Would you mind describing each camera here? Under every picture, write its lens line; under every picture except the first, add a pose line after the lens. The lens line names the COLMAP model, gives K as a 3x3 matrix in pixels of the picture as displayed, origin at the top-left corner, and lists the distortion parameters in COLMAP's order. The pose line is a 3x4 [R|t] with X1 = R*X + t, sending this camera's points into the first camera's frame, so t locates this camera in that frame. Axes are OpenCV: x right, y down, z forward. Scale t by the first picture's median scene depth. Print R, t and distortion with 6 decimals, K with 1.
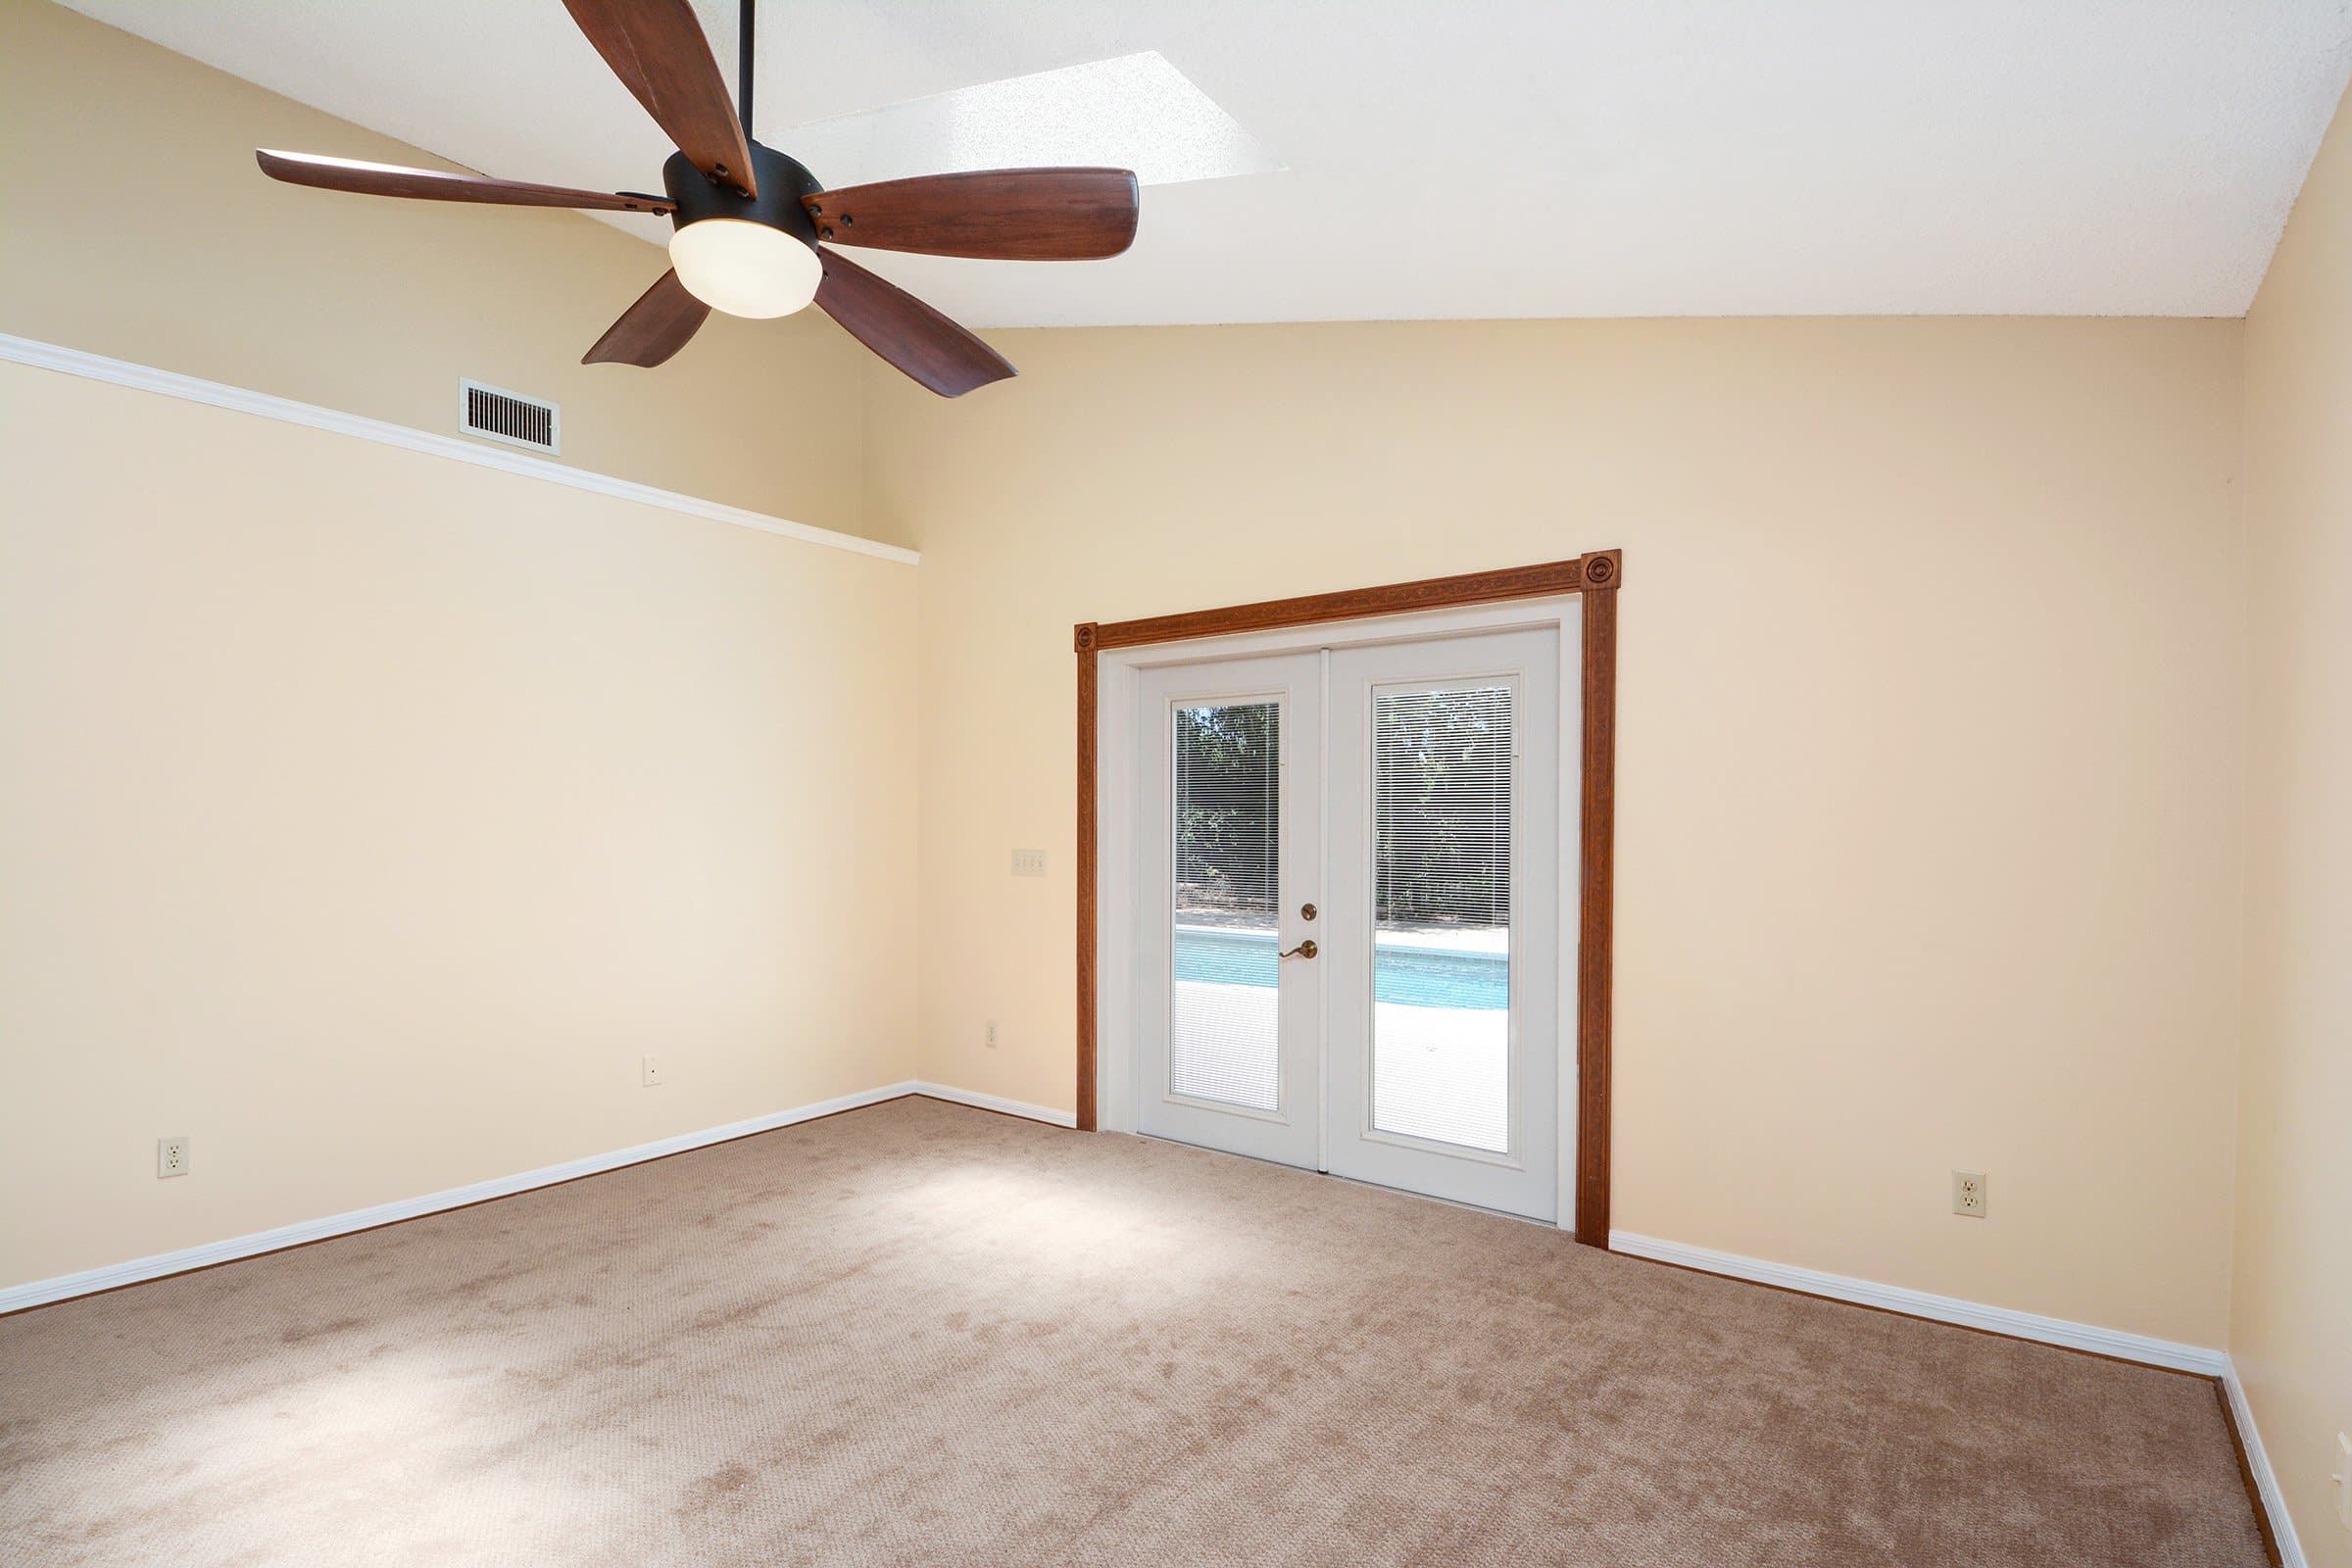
lens RADIAL K [[1117.8, 0, 1202.1], [0, 1117.8, 830.9], [0, 0, 1]] dist [0.017617, -0.010687]
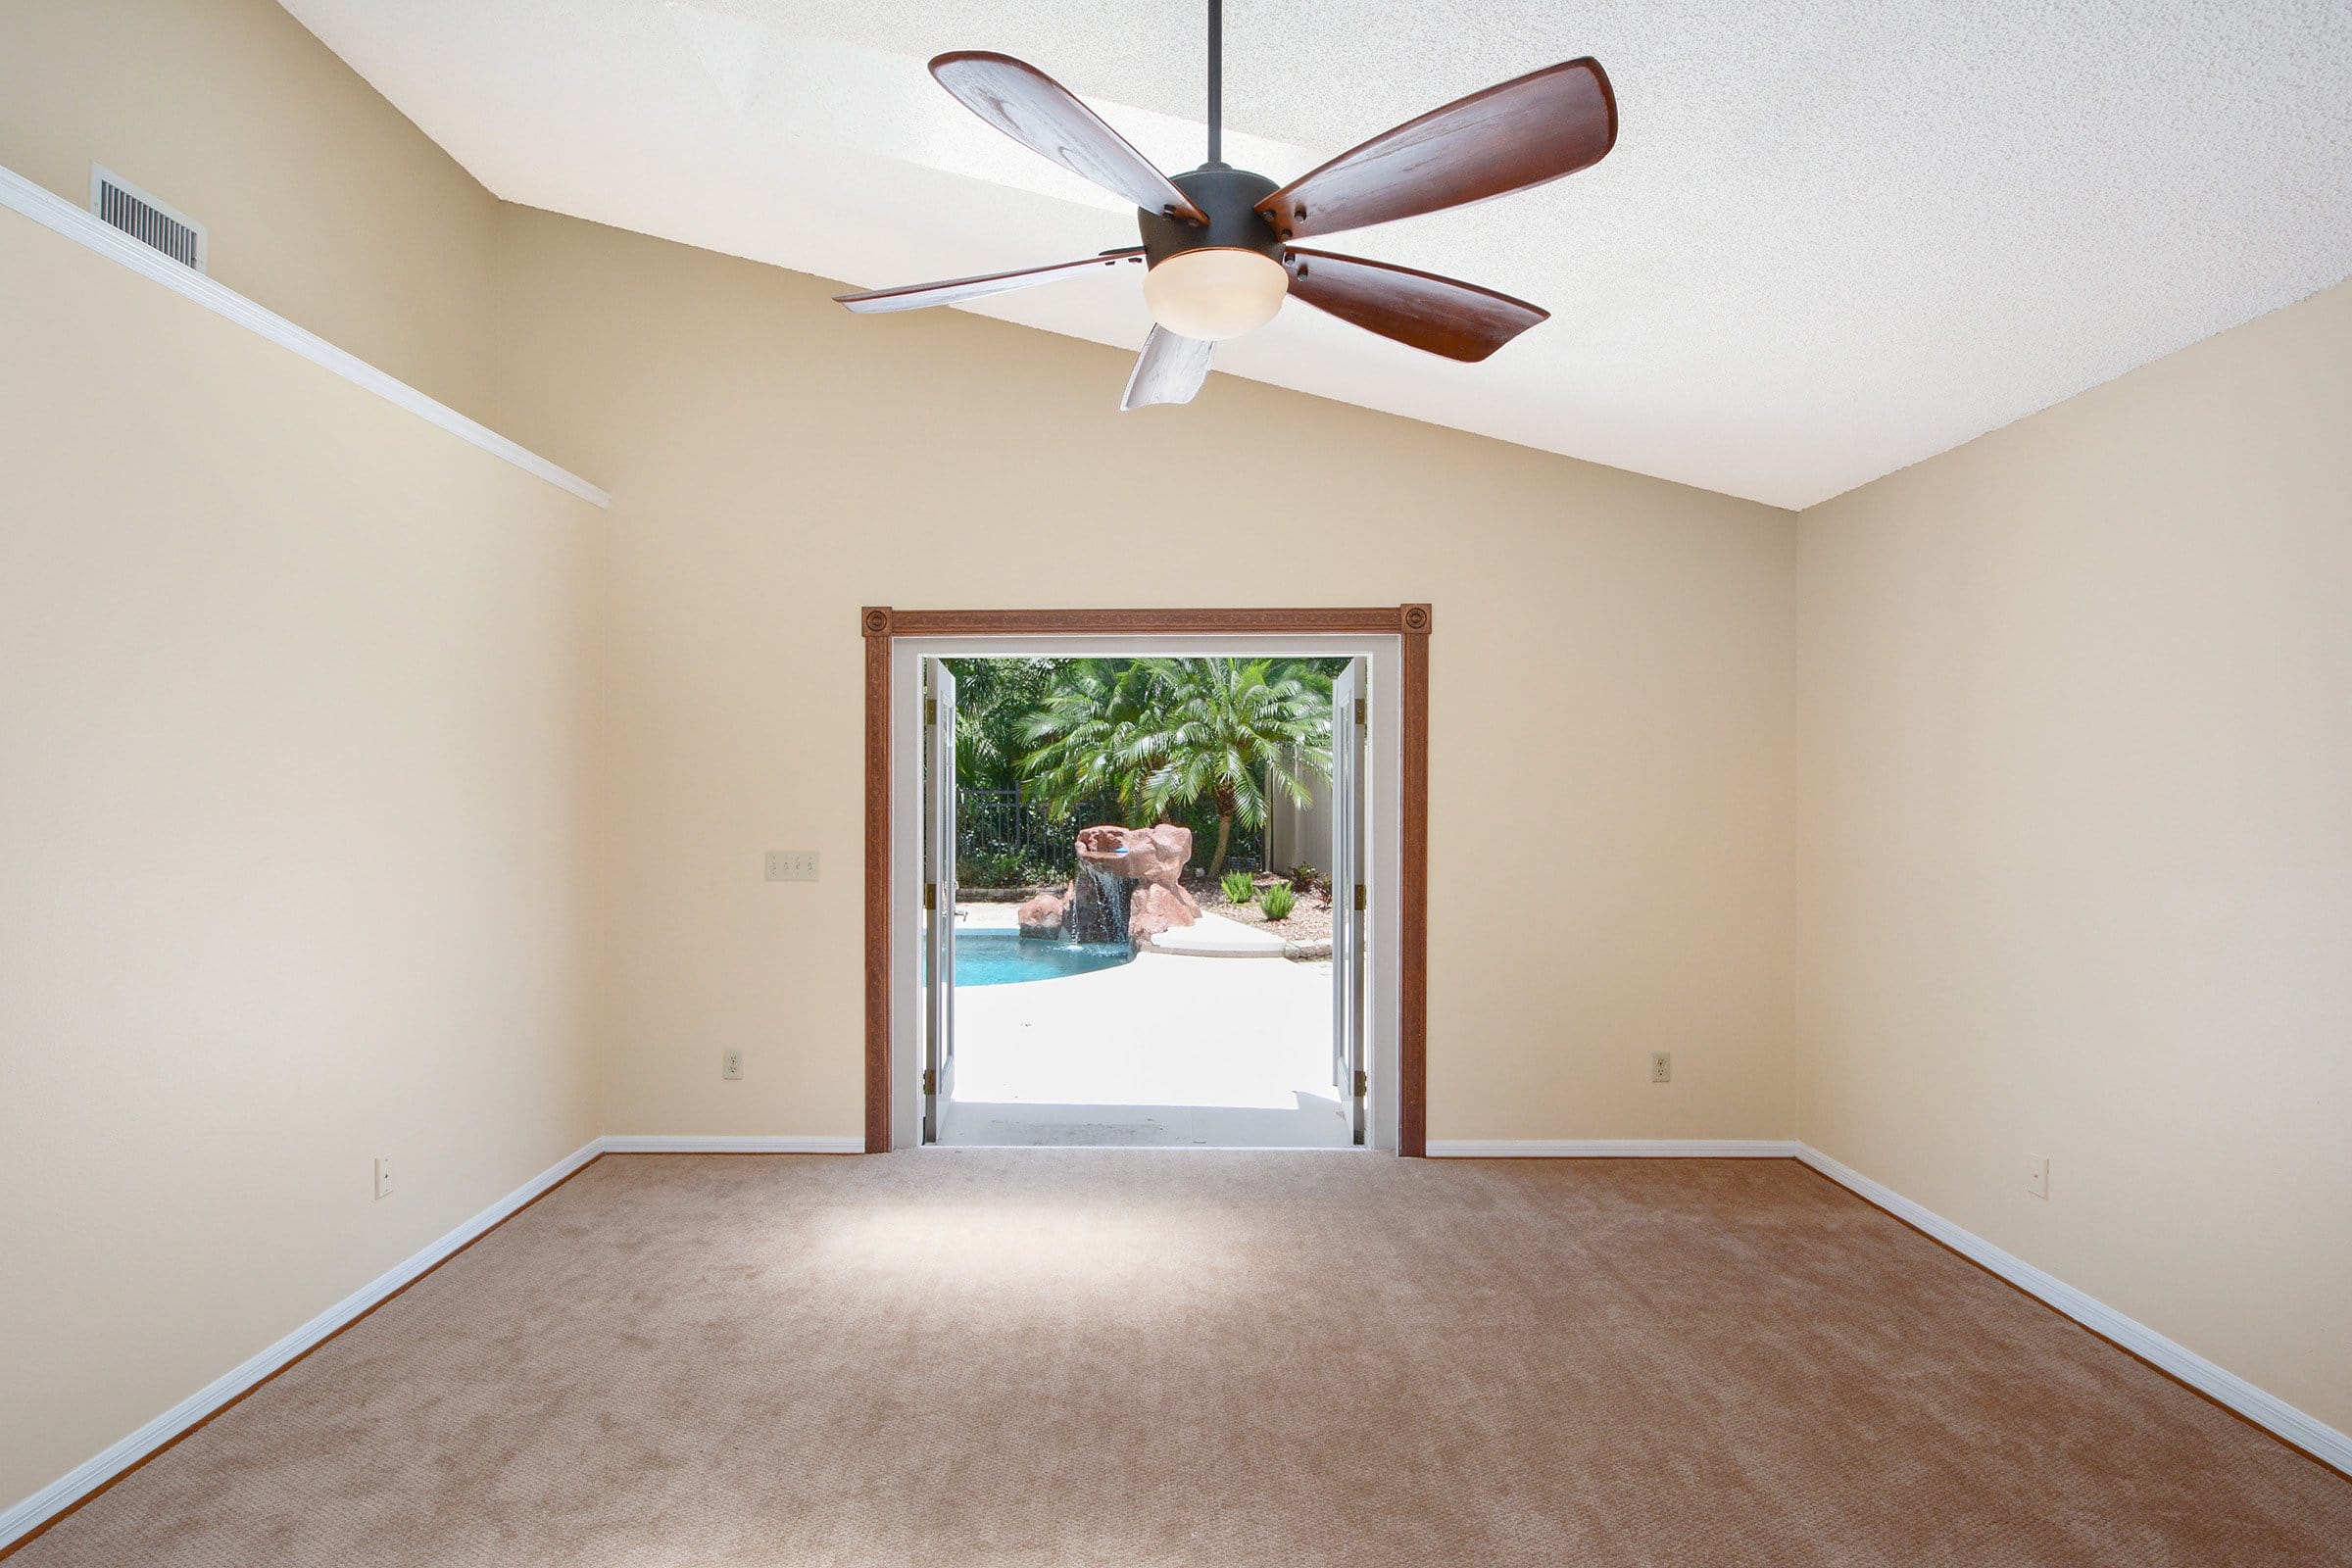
lens RADIAL K [[1117.8, 0, 1196.3], [0, 1117.8, 793.3], [0, 0, 1]] dist [0.017617, -0.010687]
pose [[0.815493, -0.003792, 0.578754, -0.547114], [0.007828, 0.999959, -0.004477, -0.030735], [-0.578714, 0.008182, 0.815490, 0.112641]]
